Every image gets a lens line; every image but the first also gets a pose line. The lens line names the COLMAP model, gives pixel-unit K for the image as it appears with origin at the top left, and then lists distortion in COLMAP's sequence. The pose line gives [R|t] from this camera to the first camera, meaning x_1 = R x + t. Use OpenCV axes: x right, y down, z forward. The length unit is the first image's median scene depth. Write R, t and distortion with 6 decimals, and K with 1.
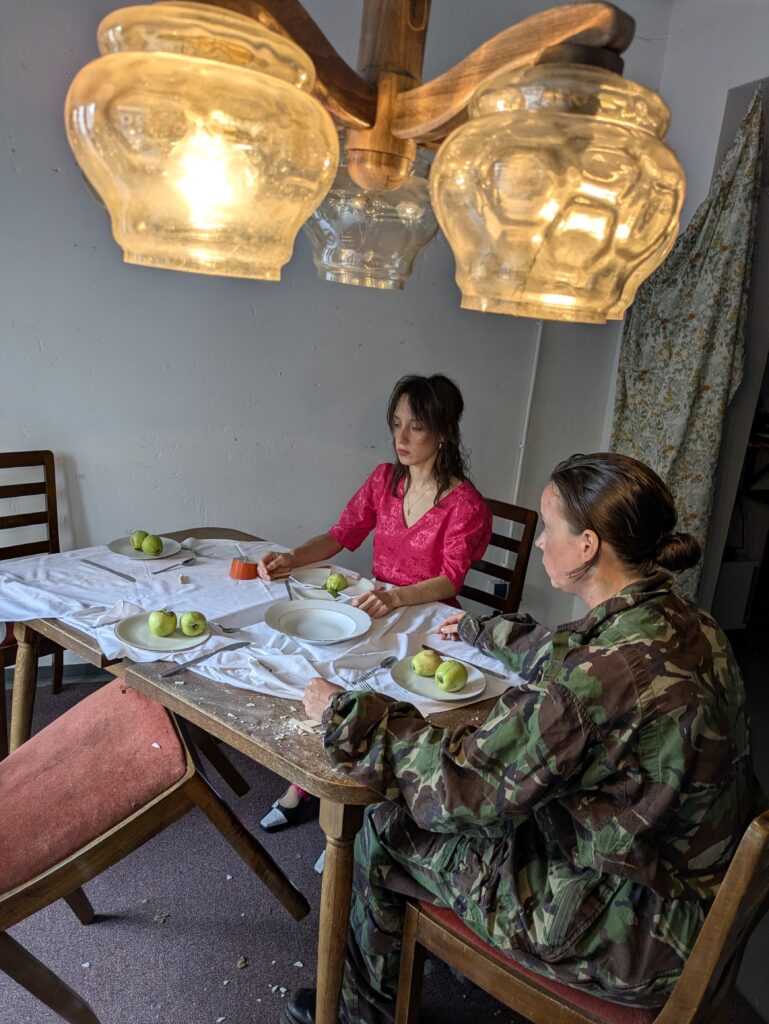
lens RADIAL K [[768.3, 0, 370.7], [0, 768.3, 526.5], [0, 0, 1]] dist [0.008500, -0.003676]
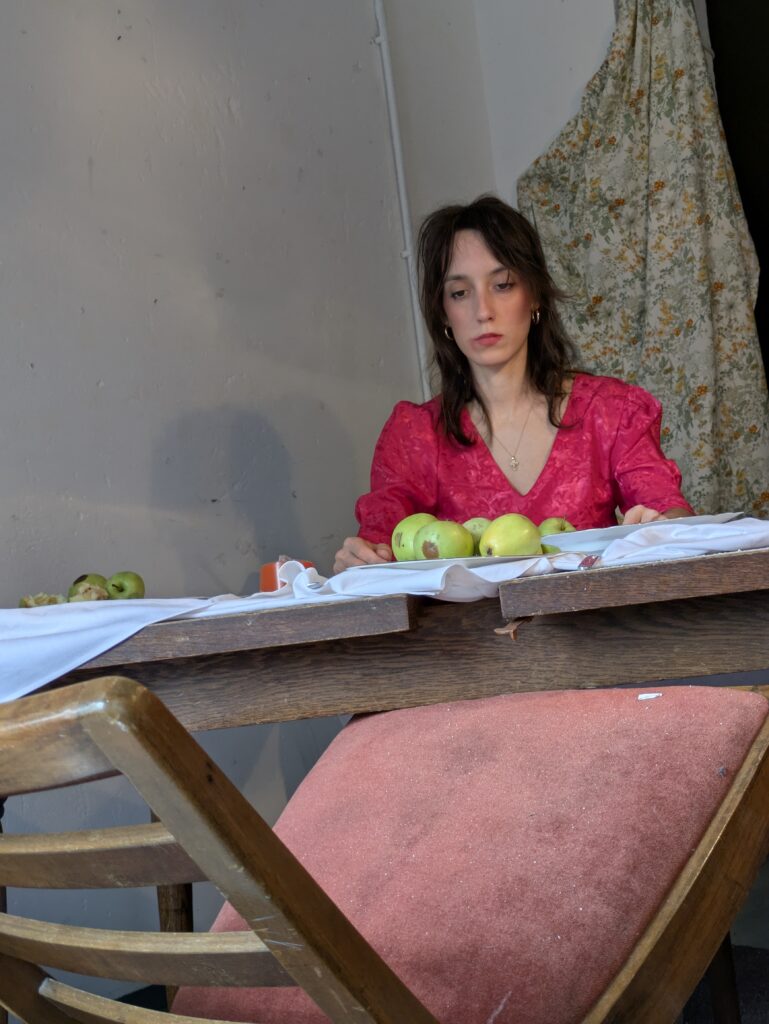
lens RADIAL K [[1532.8, 0, 377.2], [0, 1532.8, 520.5], [0, 0, 1]] dist [0.050345, 0.000000]
pose [[0.857294, -0.184274, 0.480719, -0.427851], [0.319776, 0.922380, -0.216698, 0.173190], [-0.403474, 0.339496, 0.849677, 0.138107]]
